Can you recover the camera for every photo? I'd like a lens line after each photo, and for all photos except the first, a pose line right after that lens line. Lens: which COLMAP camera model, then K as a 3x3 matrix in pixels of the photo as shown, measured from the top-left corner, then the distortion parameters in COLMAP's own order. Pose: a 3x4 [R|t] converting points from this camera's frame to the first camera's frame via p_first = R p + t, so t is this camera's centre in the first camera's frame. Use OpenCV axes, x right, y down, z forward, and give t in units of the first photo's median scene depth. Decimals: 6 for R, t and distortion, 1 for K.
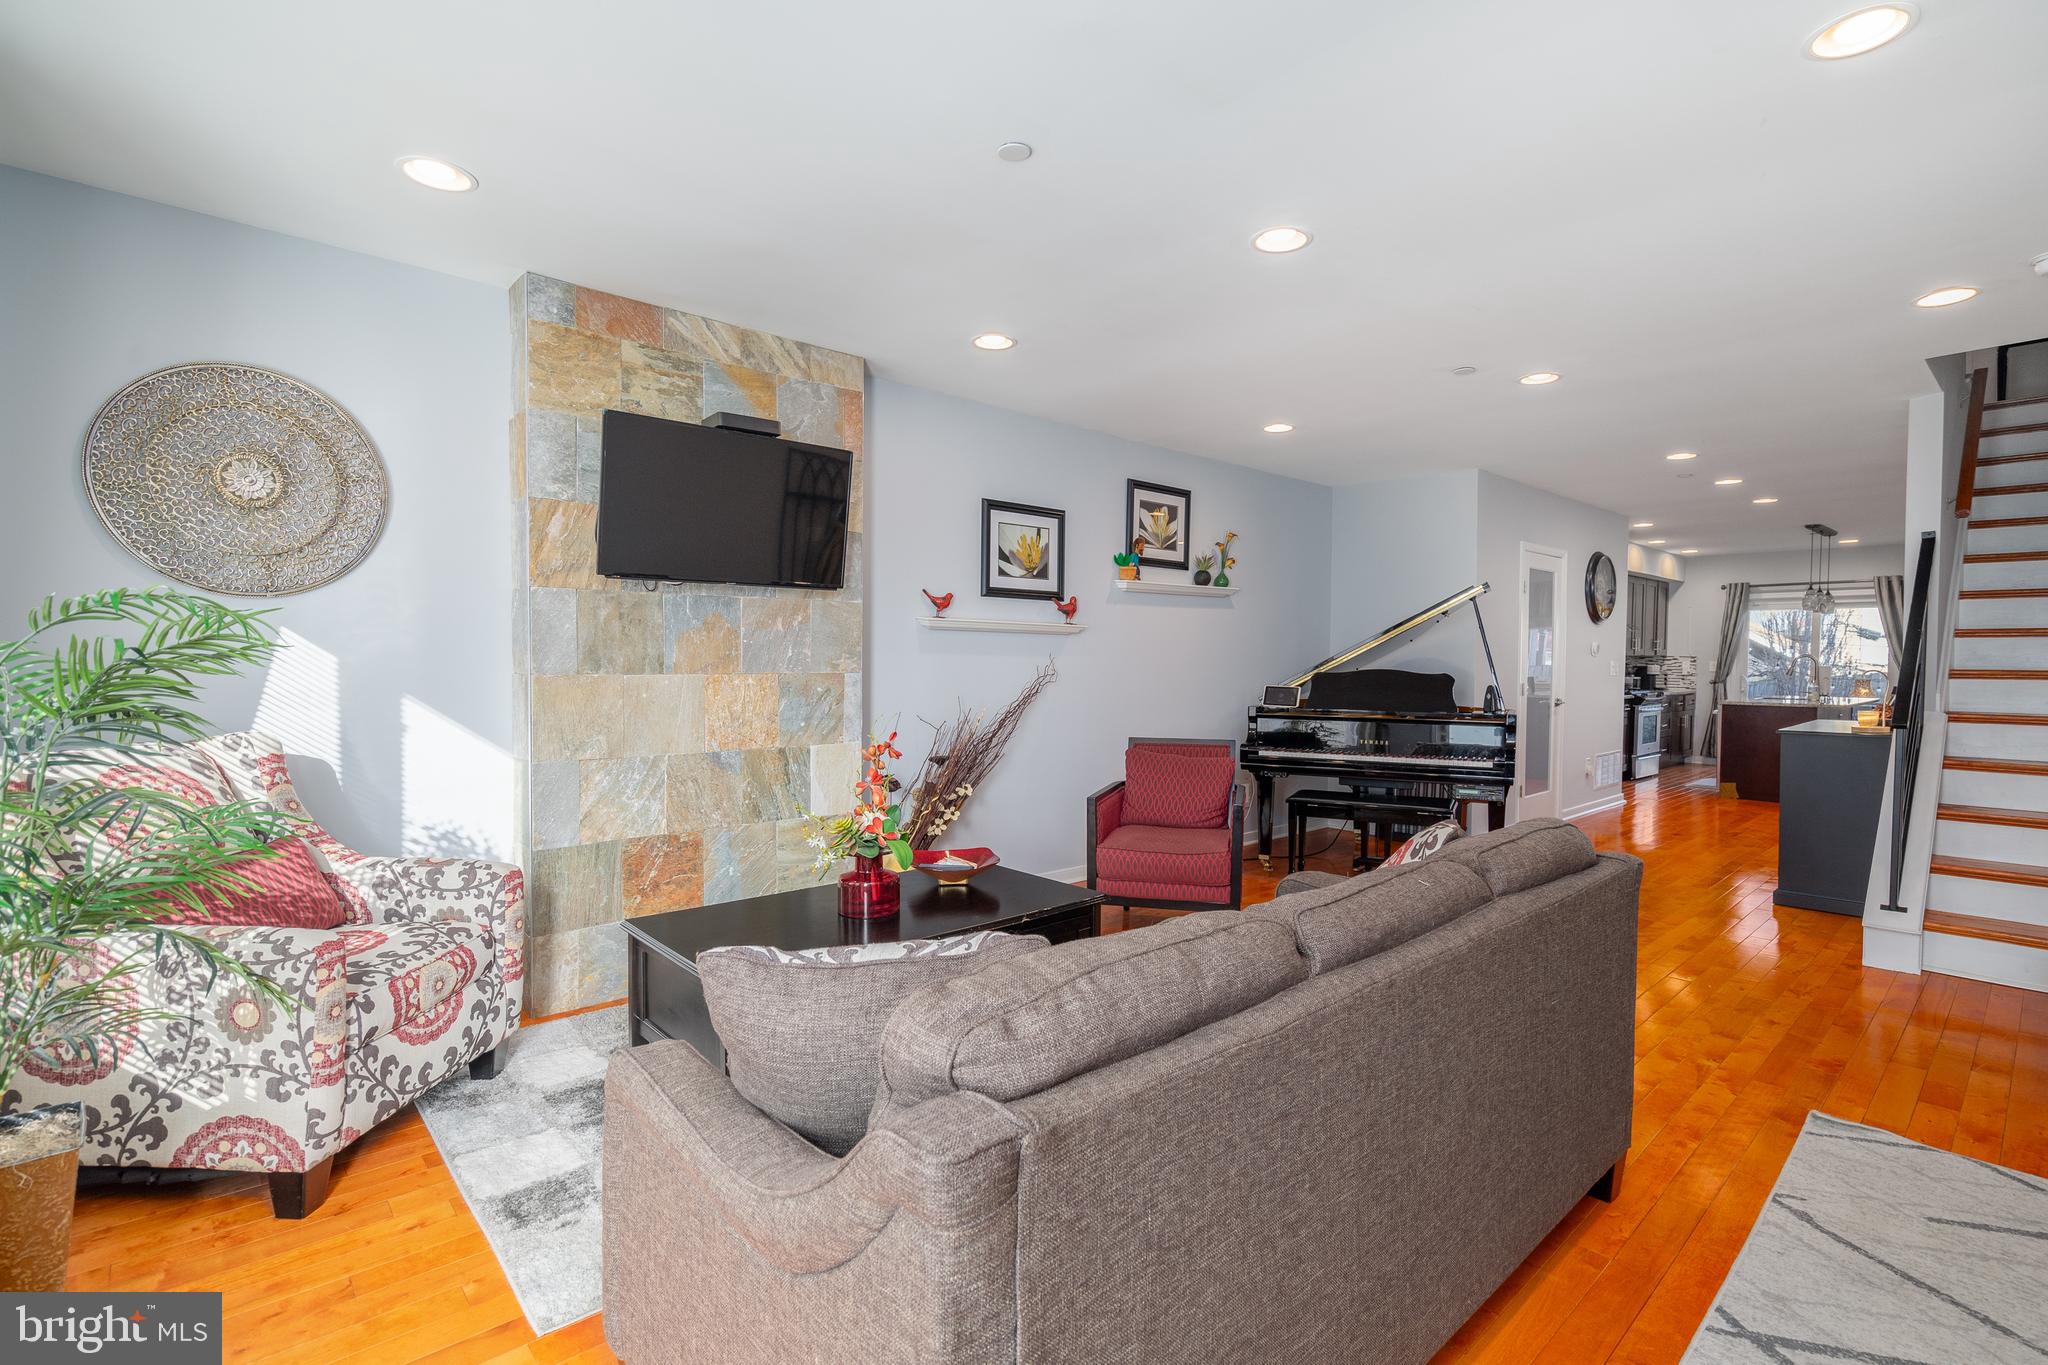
lens RADIAL K [[935.3, 0, 1033.2], [0, 935.3, 683.7], [0, 0, 1]] dist [-0.003415, 0.000536]
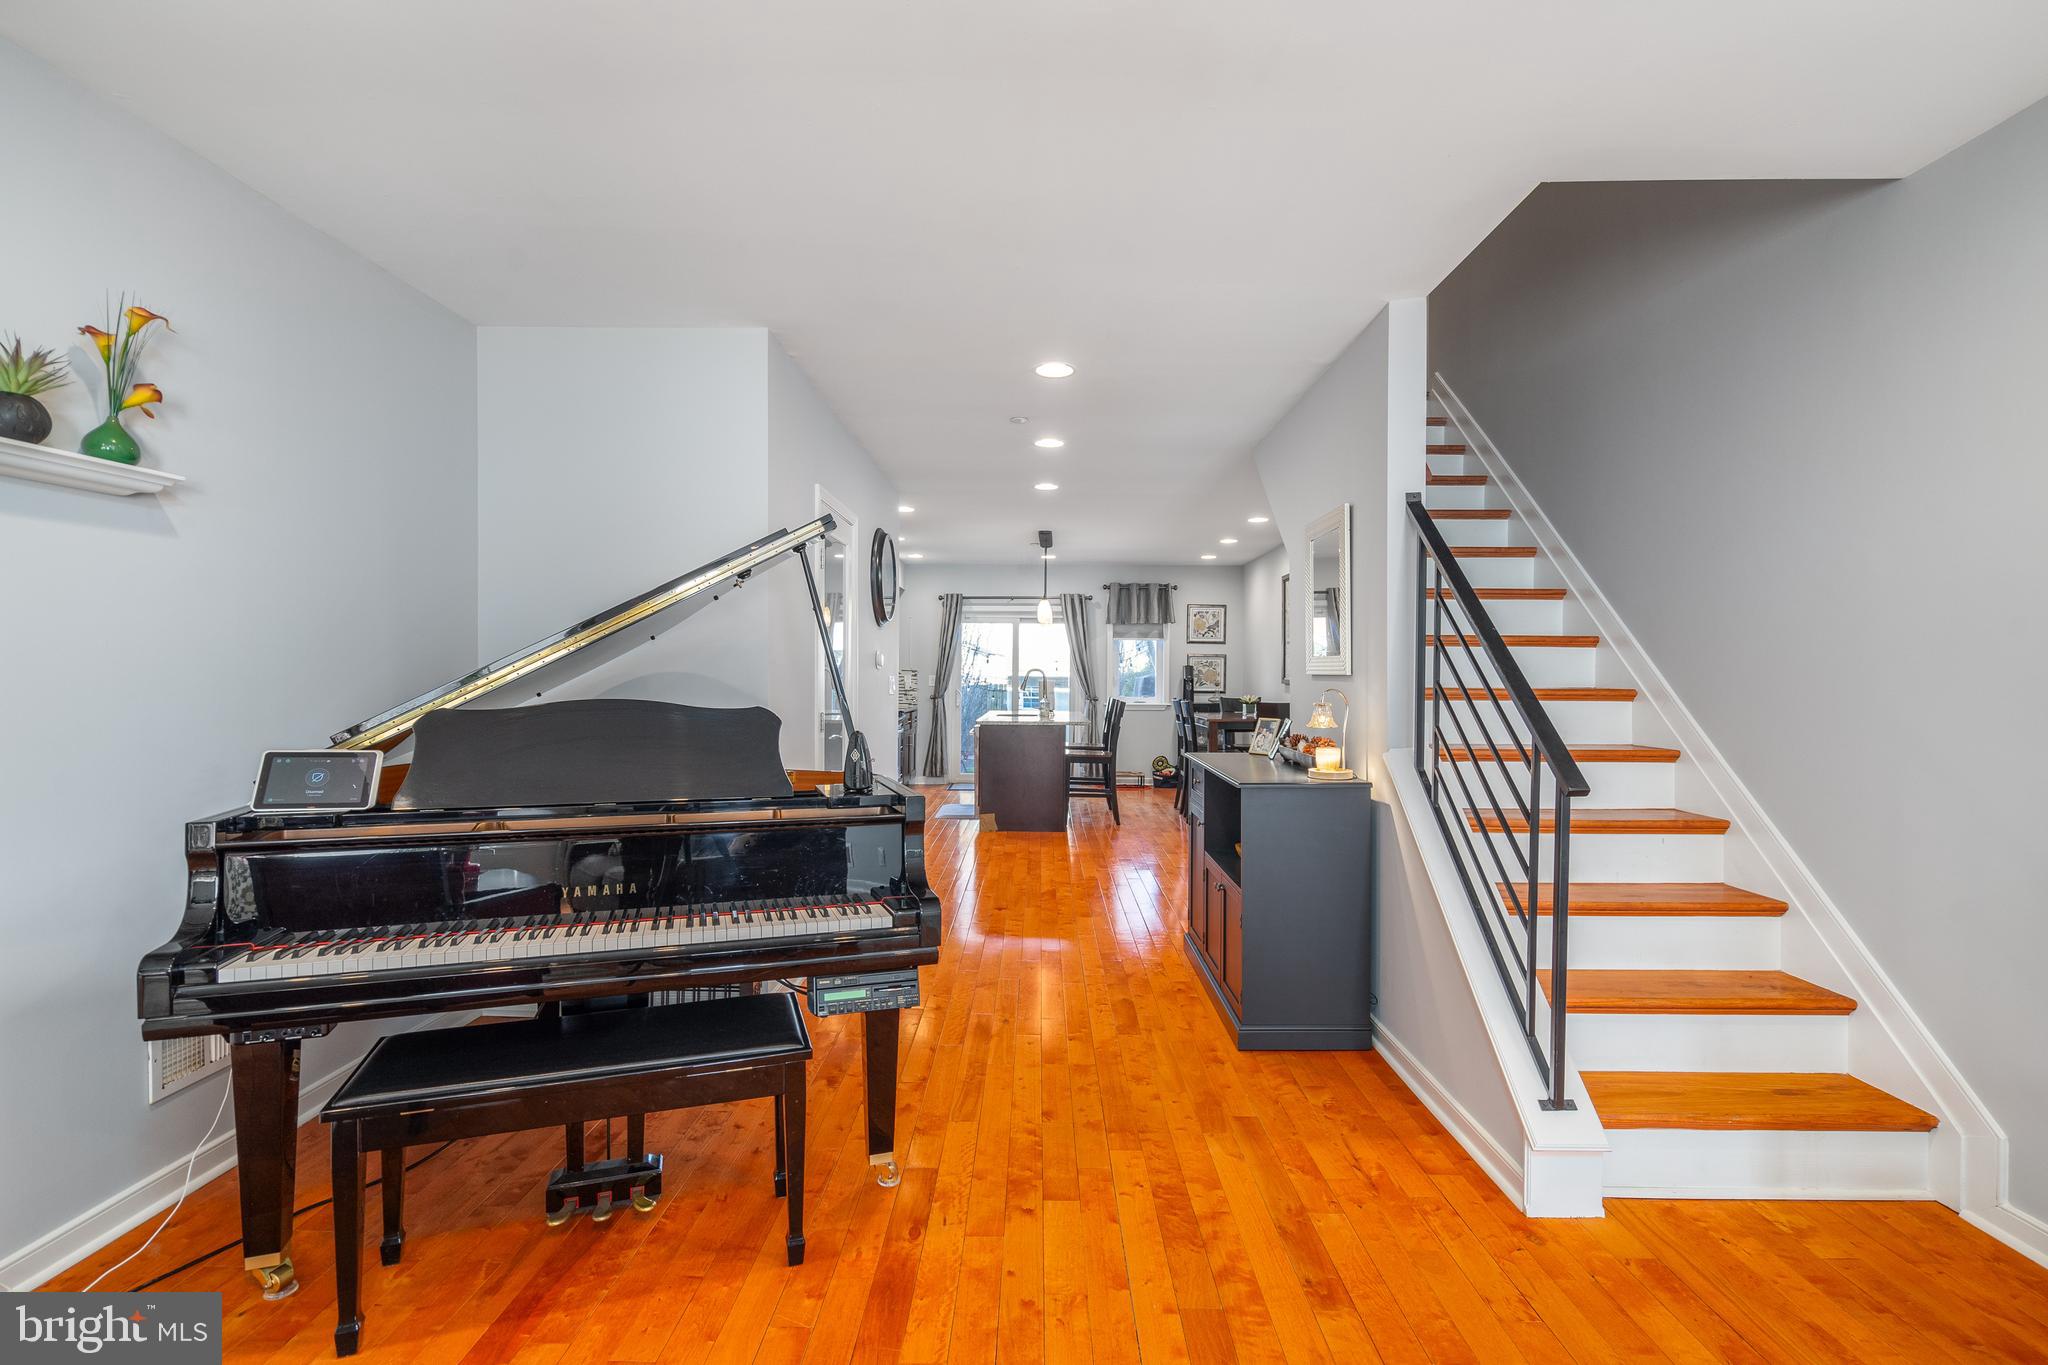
lens RADIAL K [[935.3, 0, 1036.3], [0, 935.3, 683.4], [0, 0, 1]] dist [-0.003415, 0.000536]
pose [[0.667717, -0.008897, 0.744362, 0.219047], [0.020618, 0.999766, -0.006544, -0.018062], [-0.744130, 0.019717, 0.667744, 0.666199]]
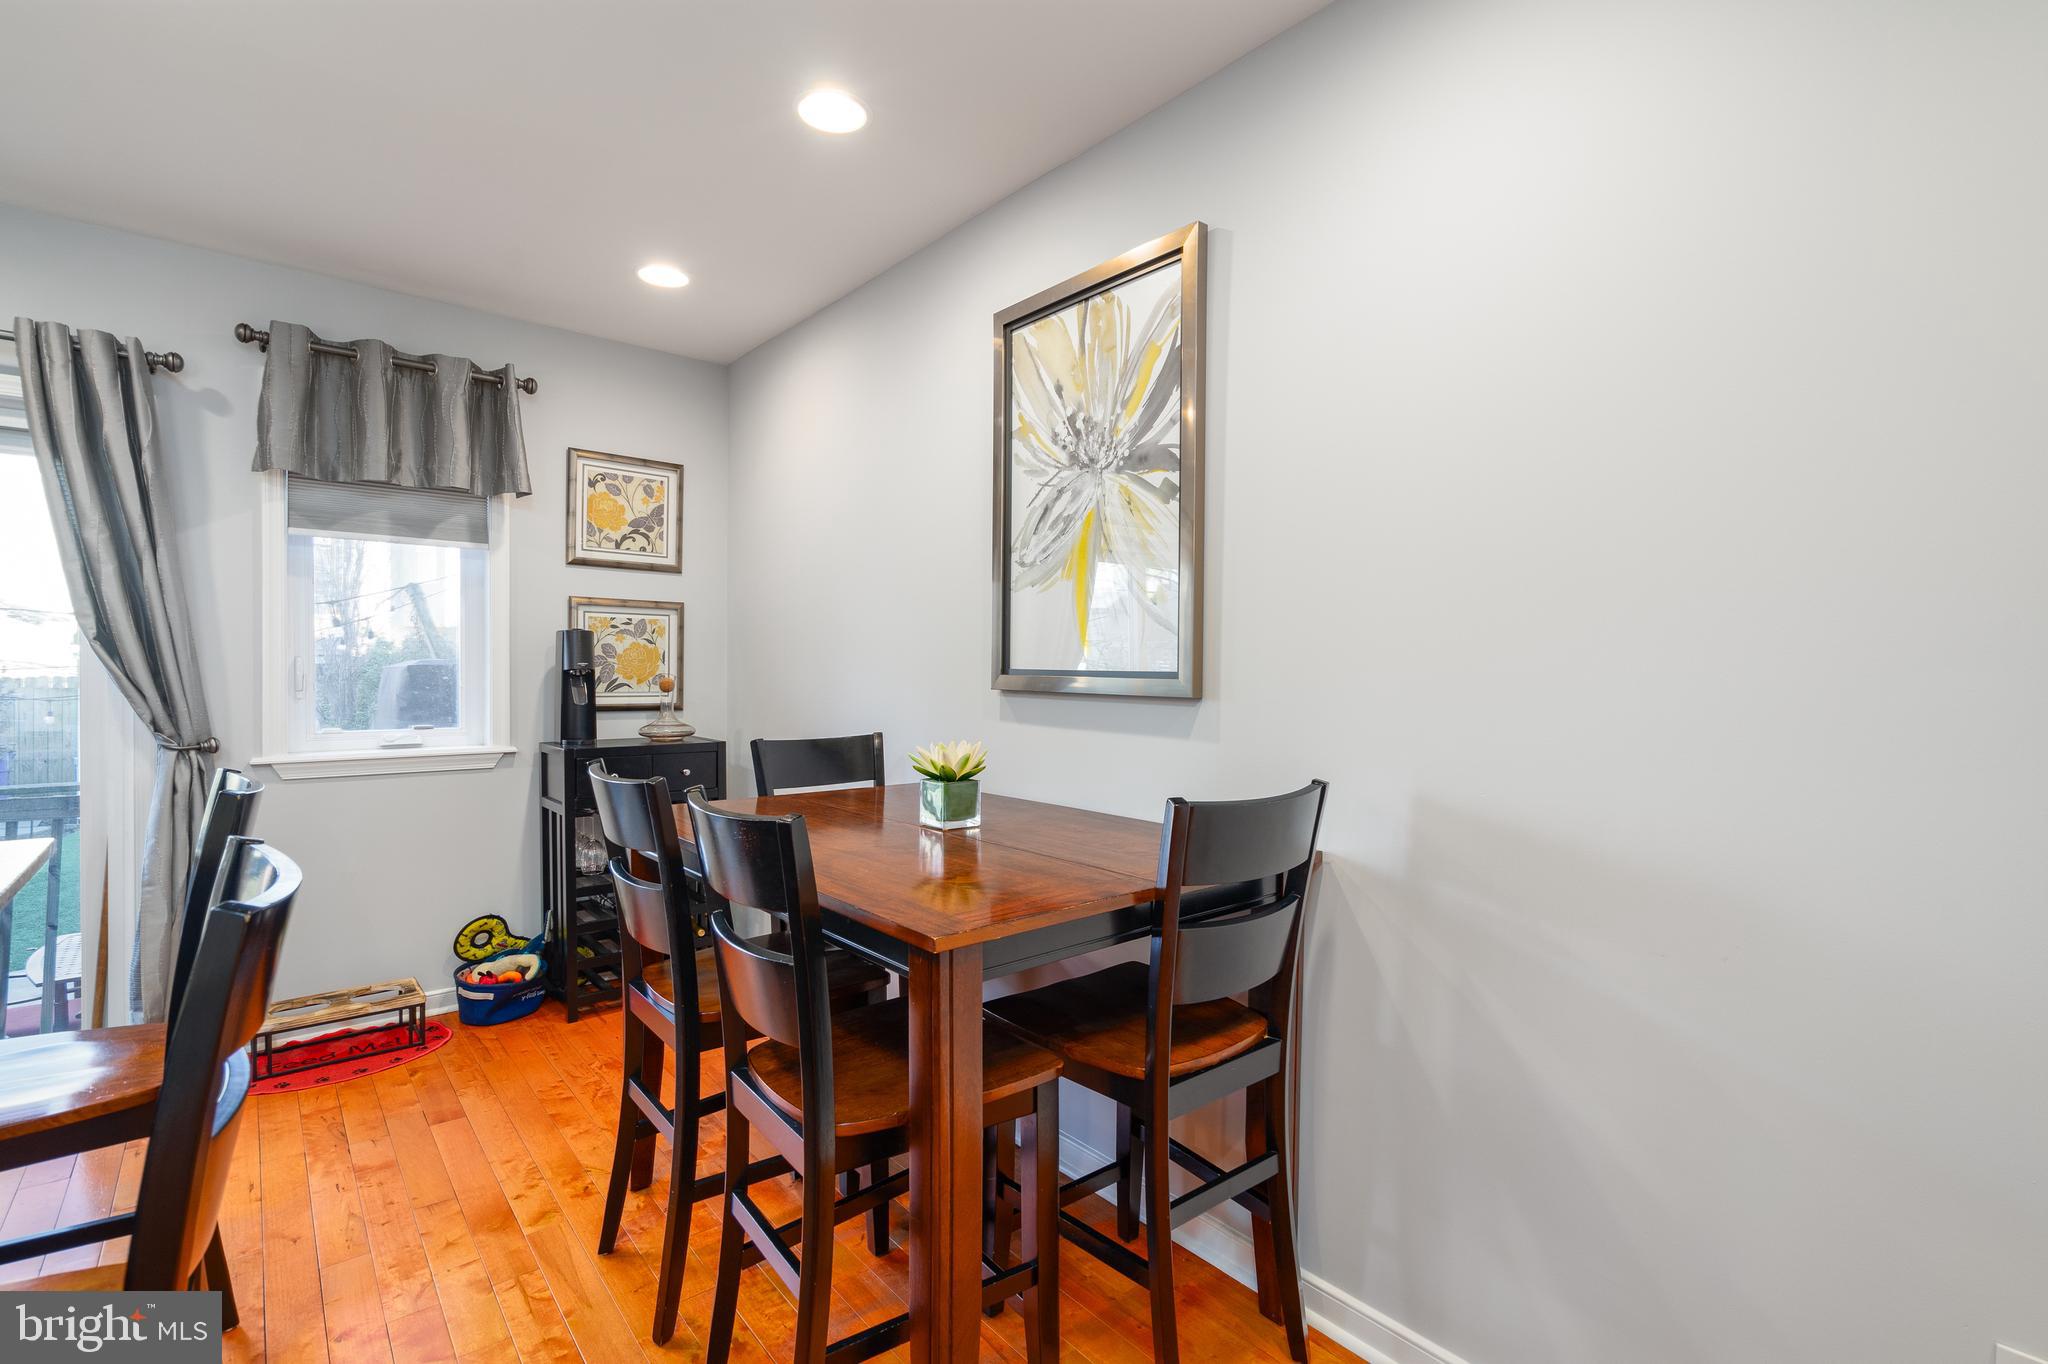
lens RADIAL K [[935.3, 0, 1021.3], [0, 935.3, 686.2], [0, 0, 1]] dist [-0.003415, 0.000536]
pose [[0.022612, -0.025841, 0.999410, 1.334528], [0.021414, 0.999449, 0.025357, -0.034261], [-0.999515, 0.020828, 0.023153, 1.474914]]
